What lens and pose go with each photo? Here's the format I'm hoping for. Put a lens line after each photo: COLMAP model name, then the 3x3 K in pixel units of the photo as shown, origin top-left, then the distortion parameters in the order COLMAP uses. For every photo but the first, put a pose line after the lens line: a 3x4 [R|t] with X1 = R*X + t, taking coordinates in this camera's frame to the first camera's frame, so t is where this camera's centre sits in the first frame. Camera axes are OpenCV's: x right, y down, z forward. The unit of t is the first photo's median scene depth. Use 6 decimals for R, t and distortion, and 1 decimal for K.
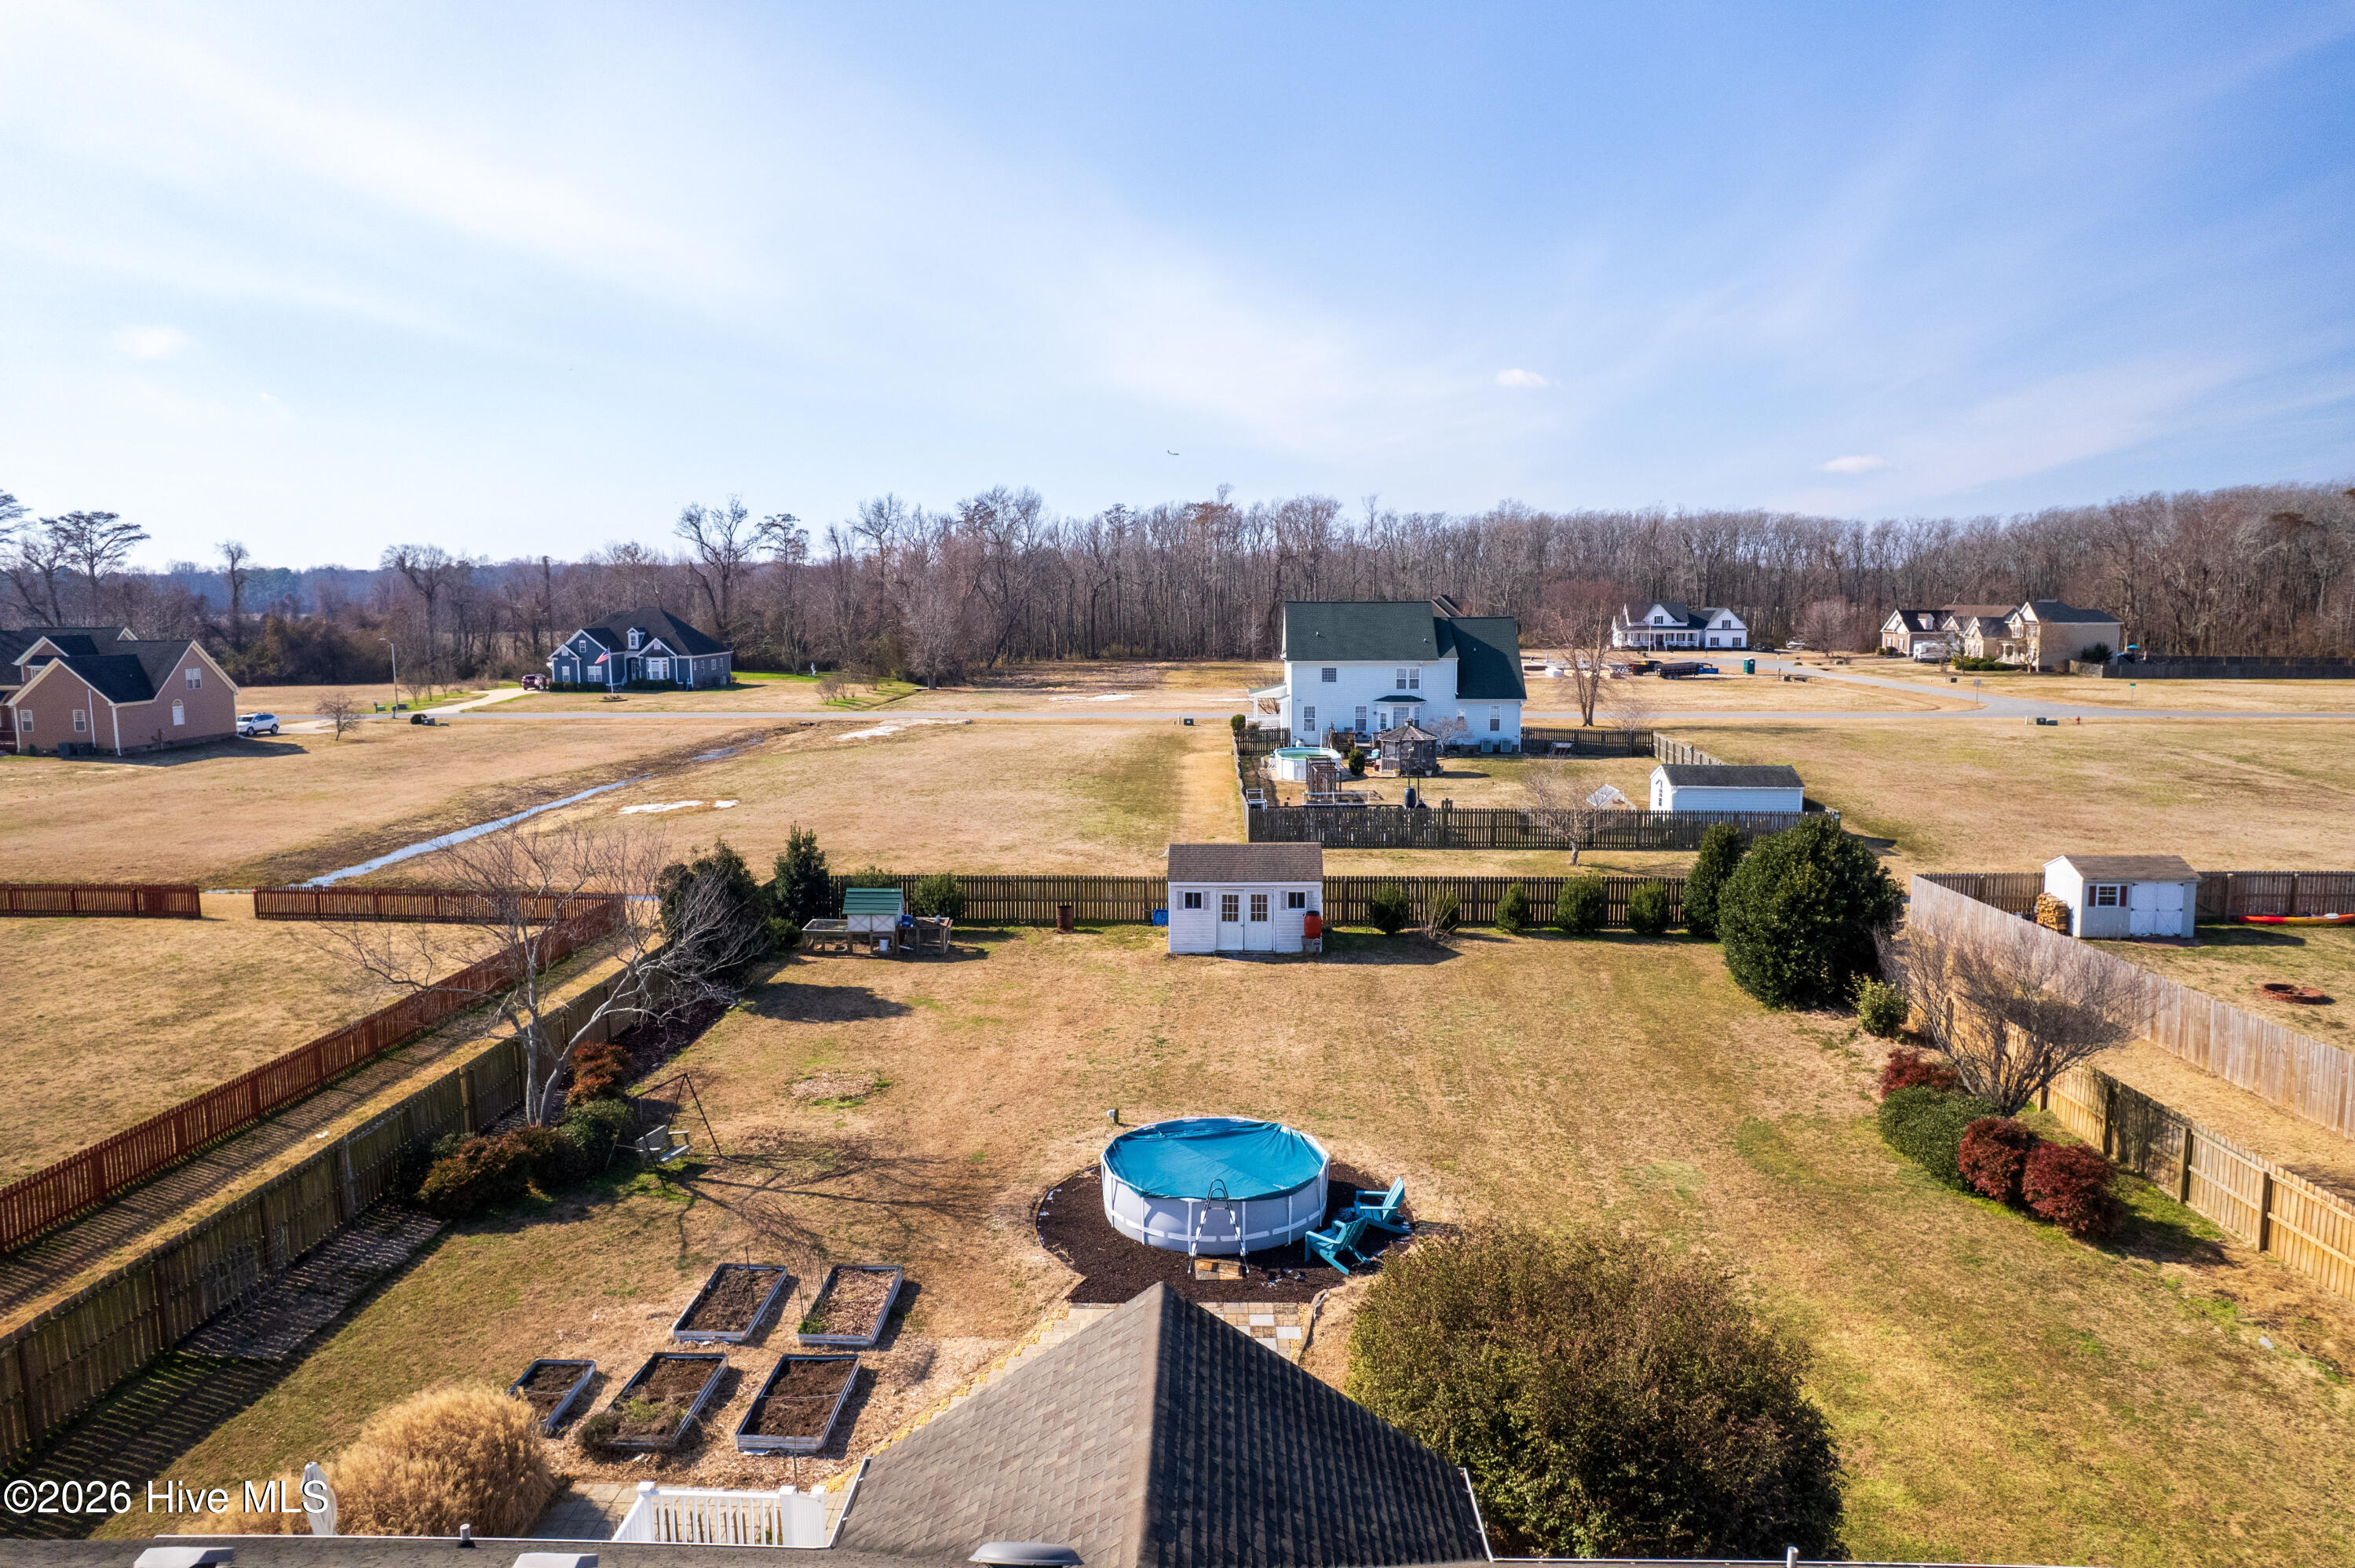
lens RADIAL K [[1505.6, 0, 1182.5], [0, 1505.6, 768.5], [0, 0, 1]] dist [-0.071170, 0.059481]
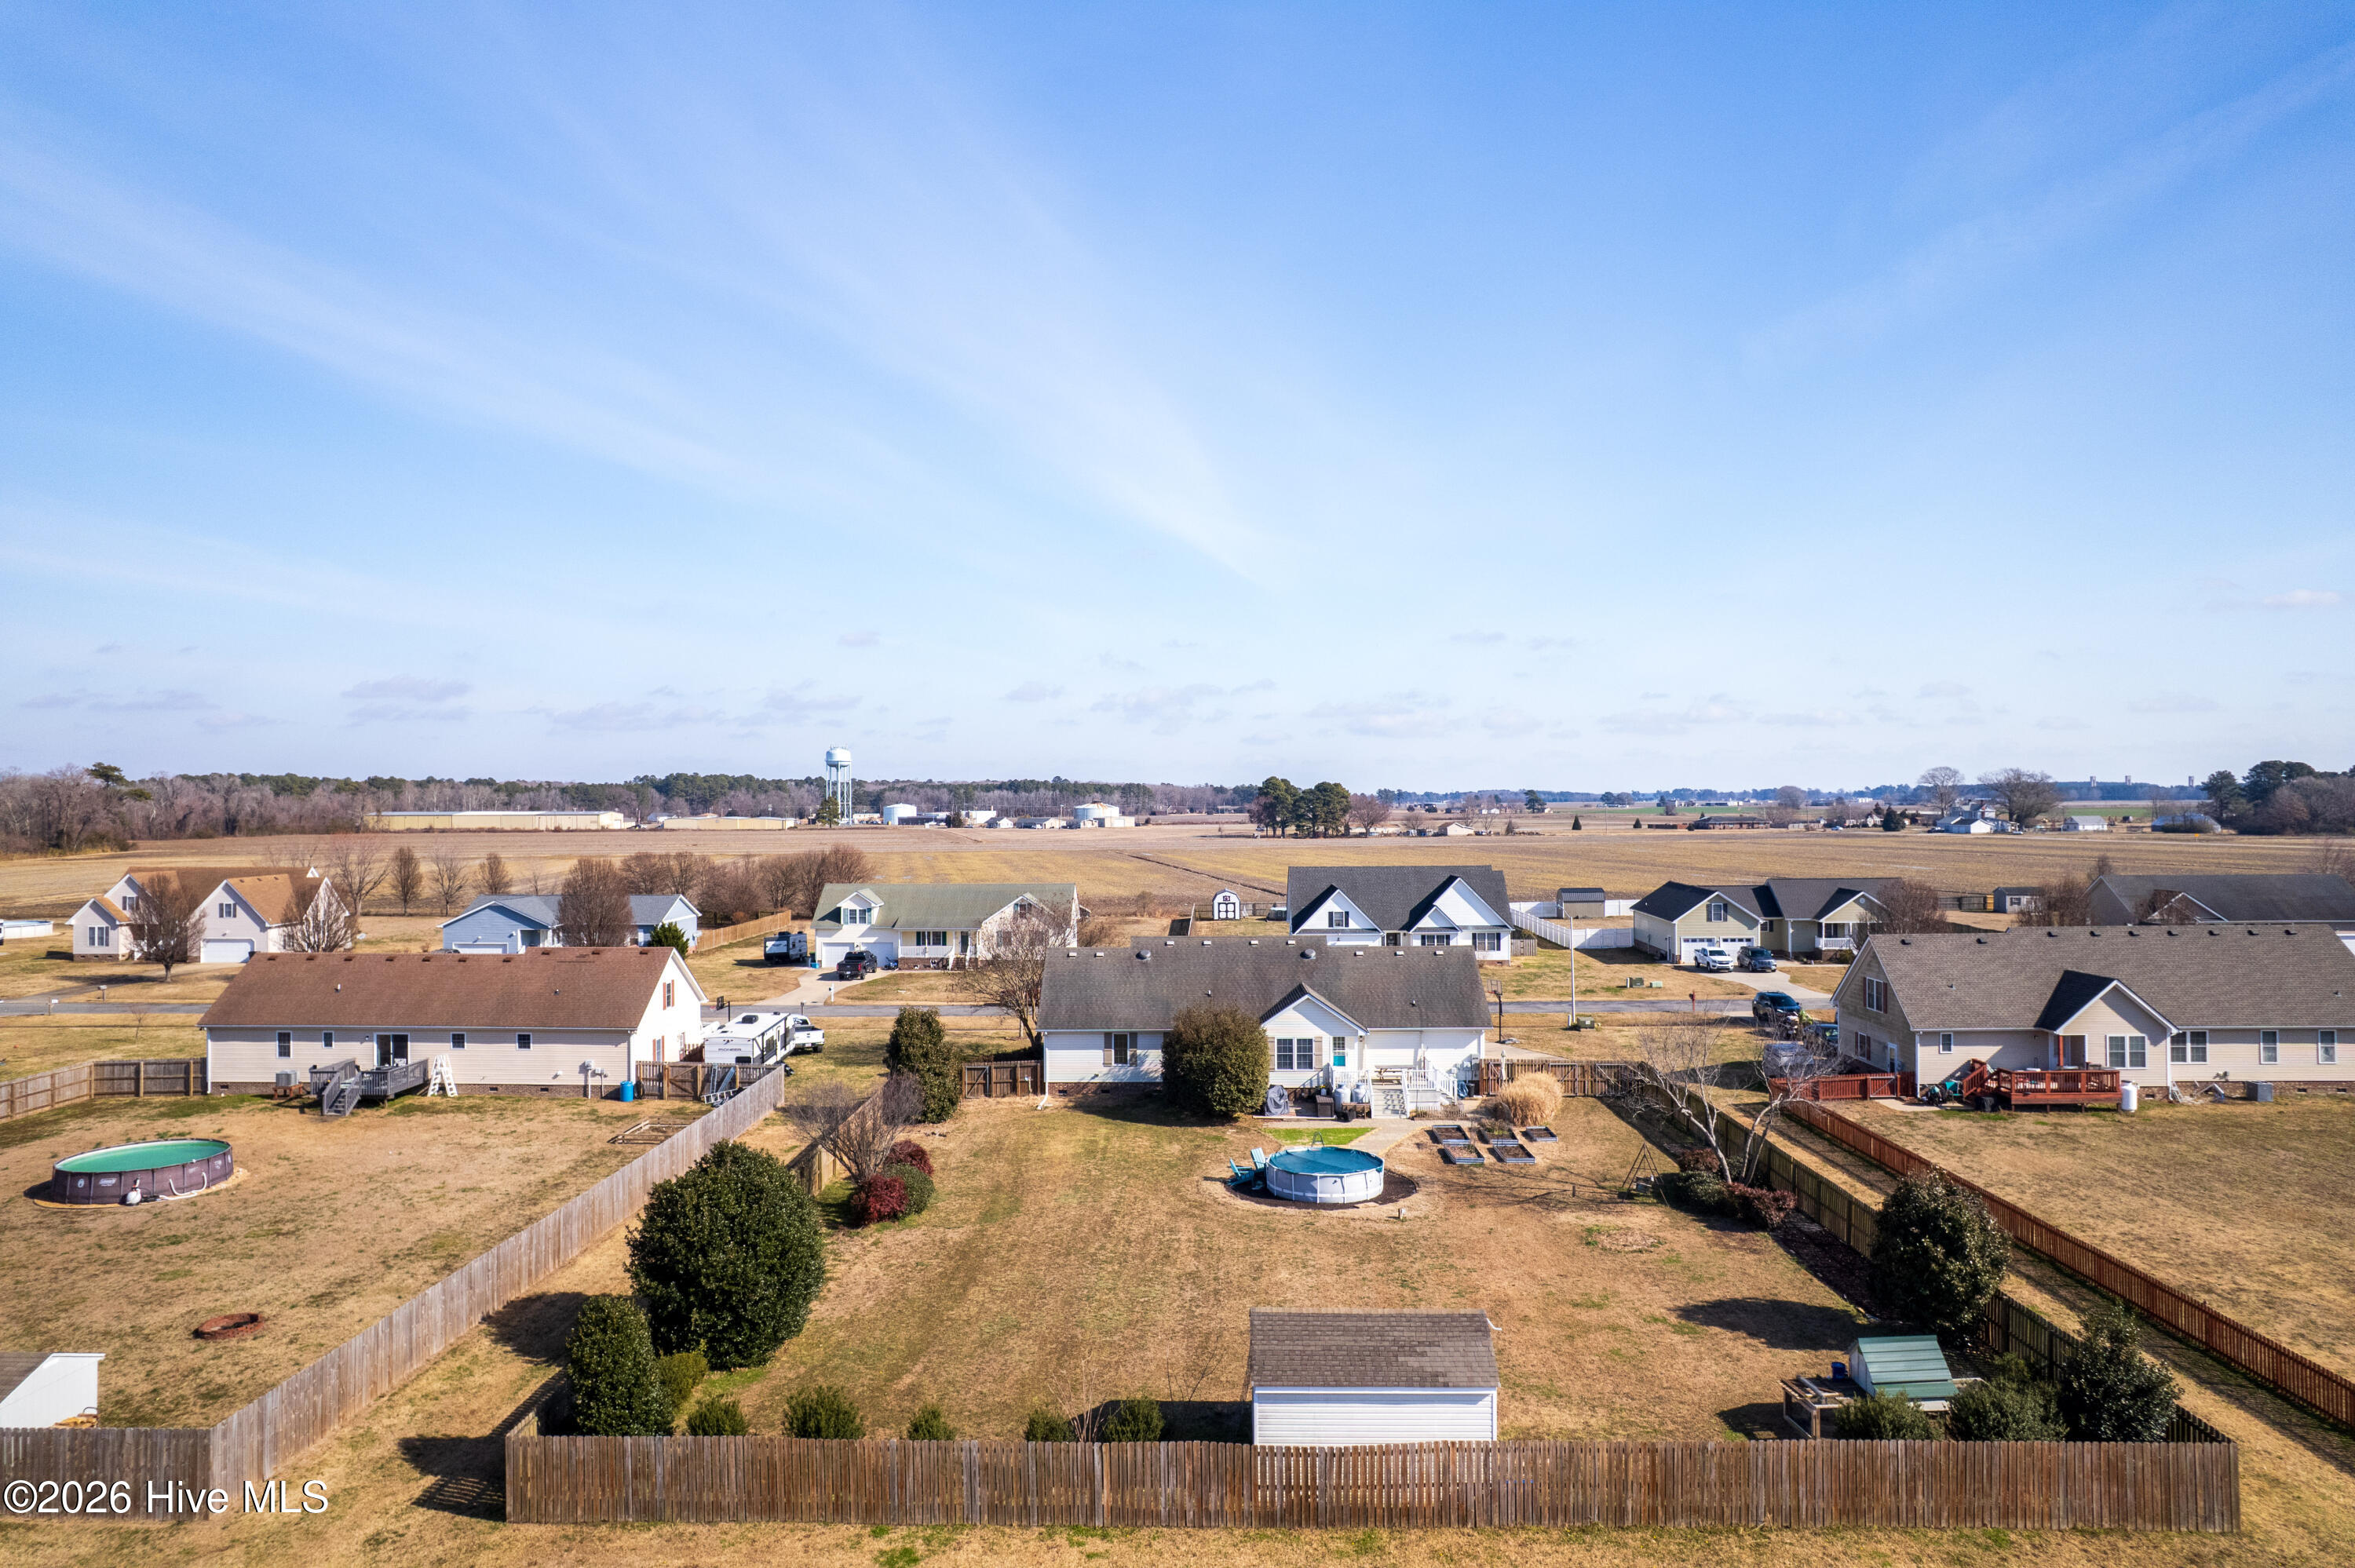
lens RADIAL K [[1505.6, 0, 1183.0], [0, 1505.6, 783.4], [0, 0, 1]] dist [-0.071170, 0.059481]
pose [[-0.999845, 0.008283, -0.015524, 0.126593], [0.006557, 0.994119, 0.108096, -0.238874], [0.016328, 0.107977, -0.994019, 1.572337]]
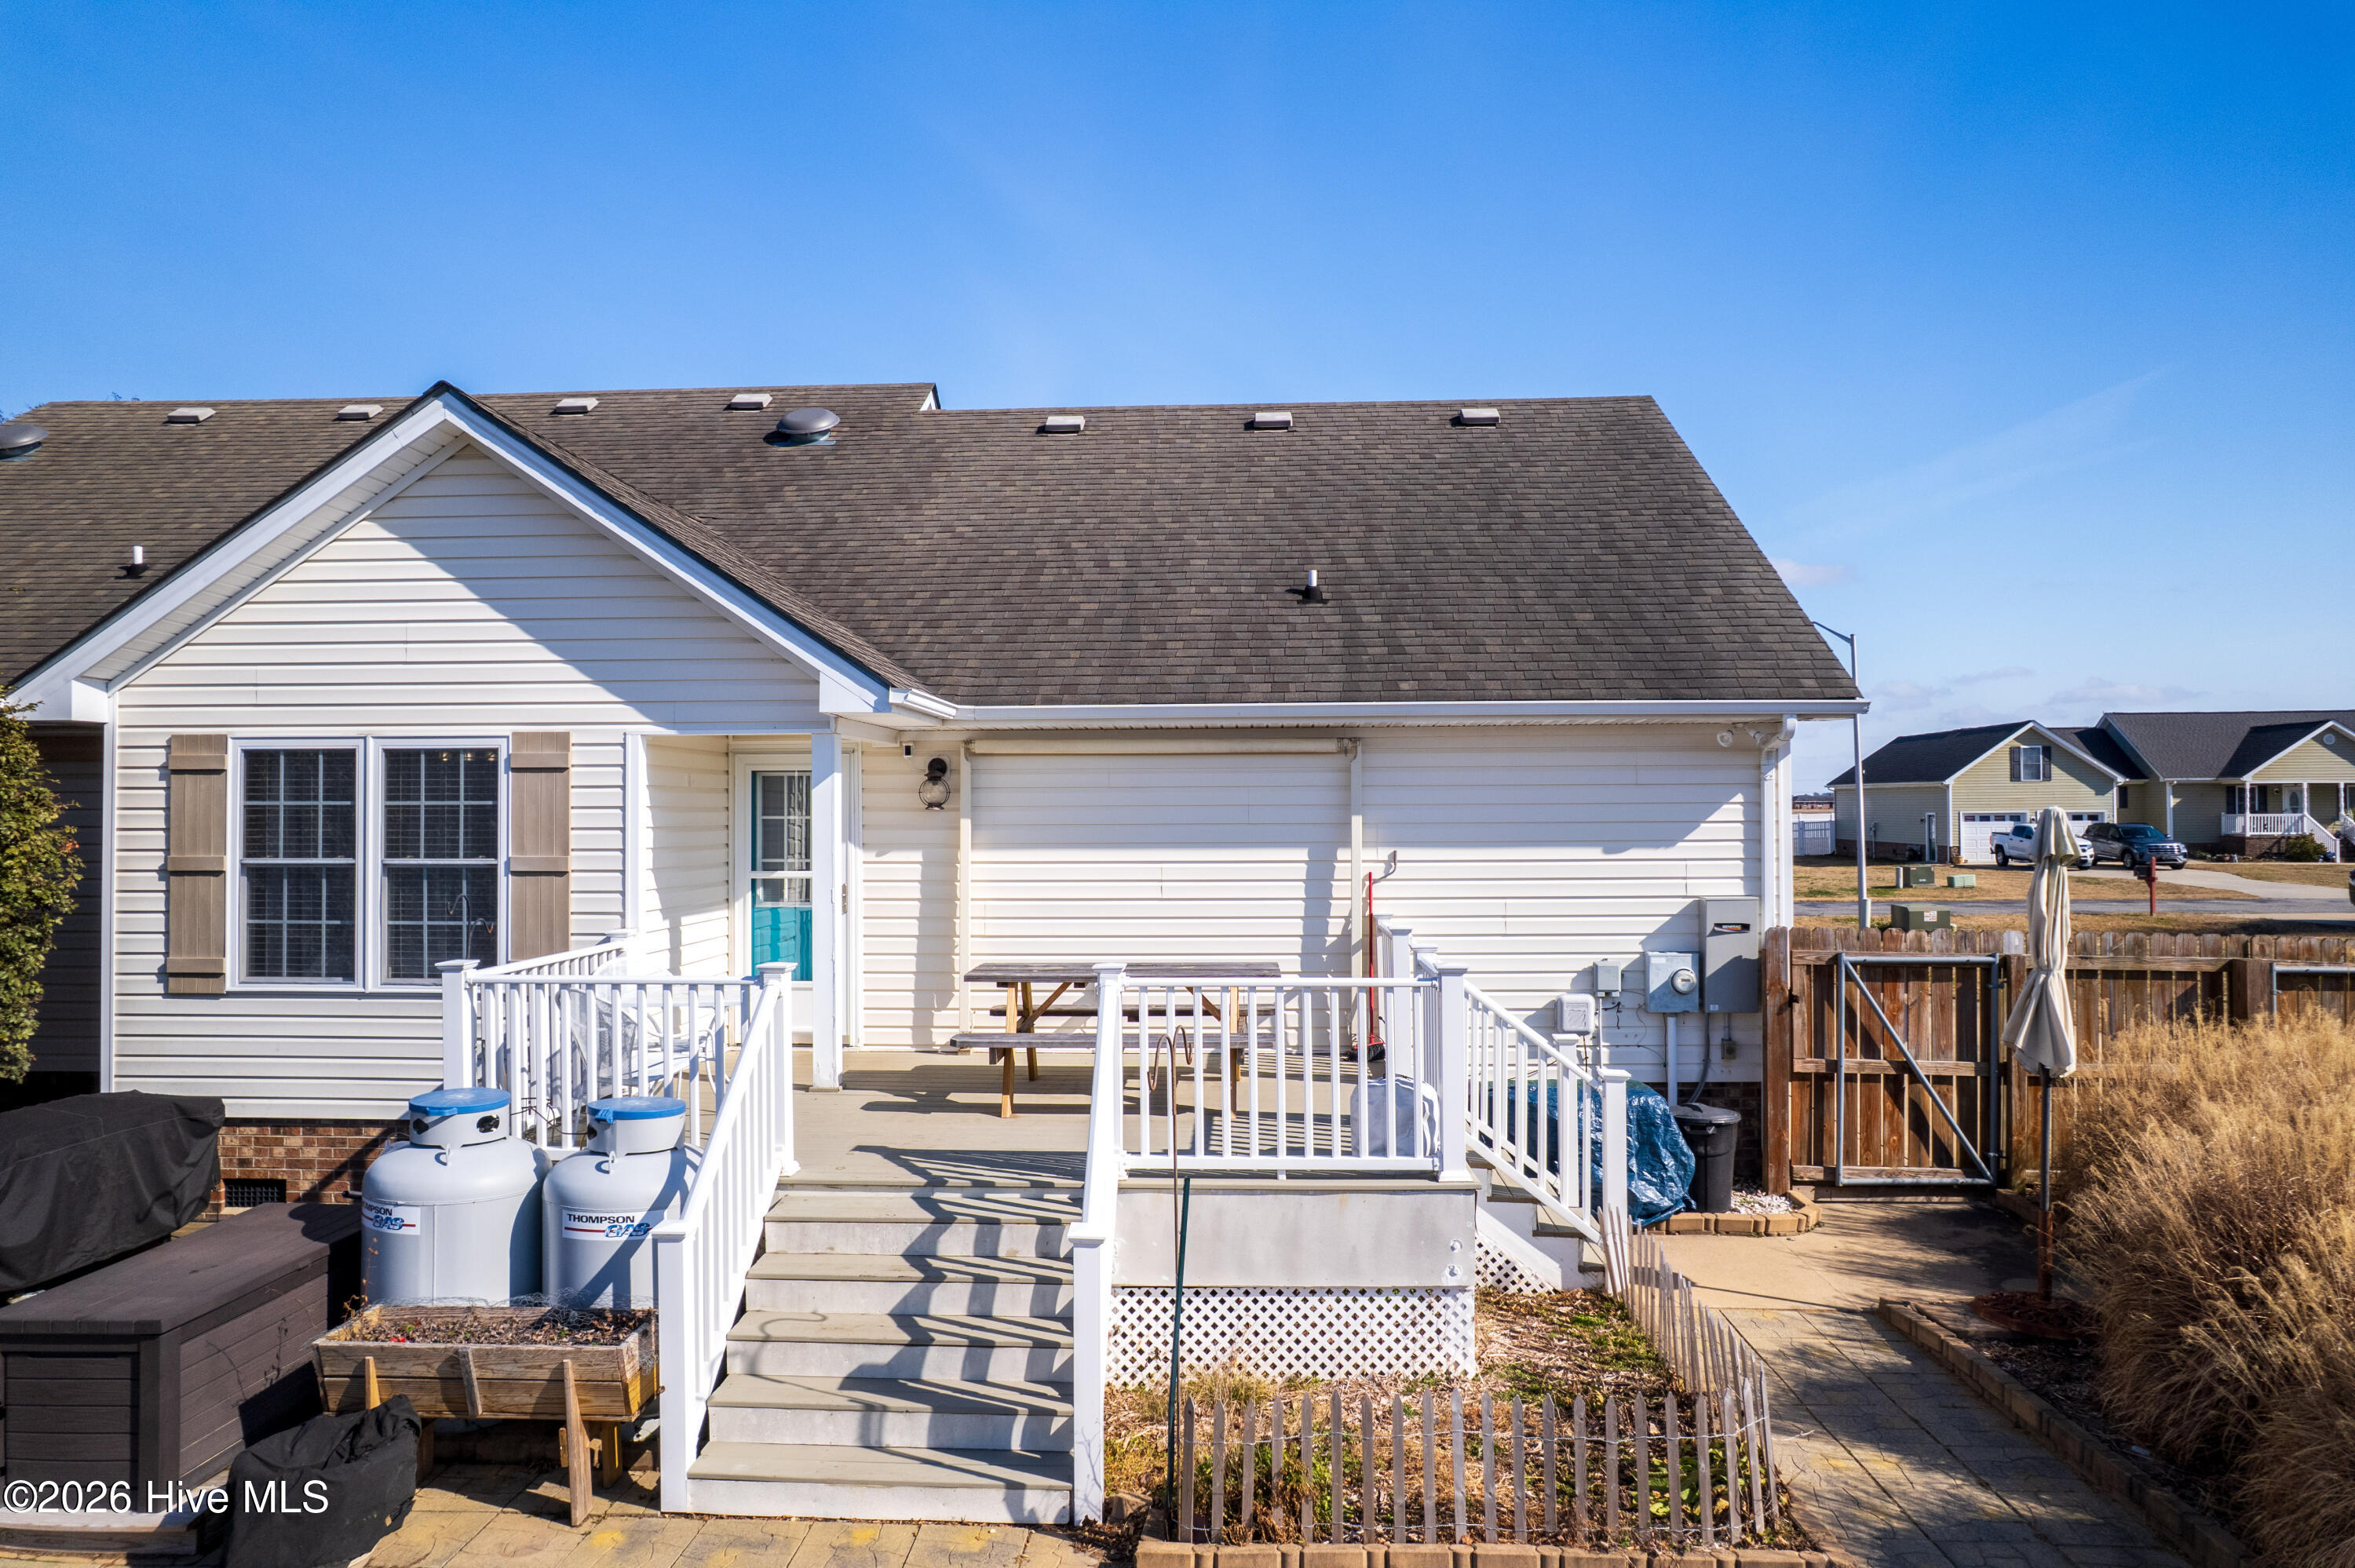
lens RADIAL K [[1505.6, 0, 1177.2], [0, 1505.6, 782.1], [0, 0, 1]] dist [-0.071170, 0.059481]
pose [[-0.999772, 0.006856, 0.020242, -0.091421], [0.008904, 0.994650, 0.102913, 0.120920], [-0.019428, 0.103070, -0.994484, 0.436656]]
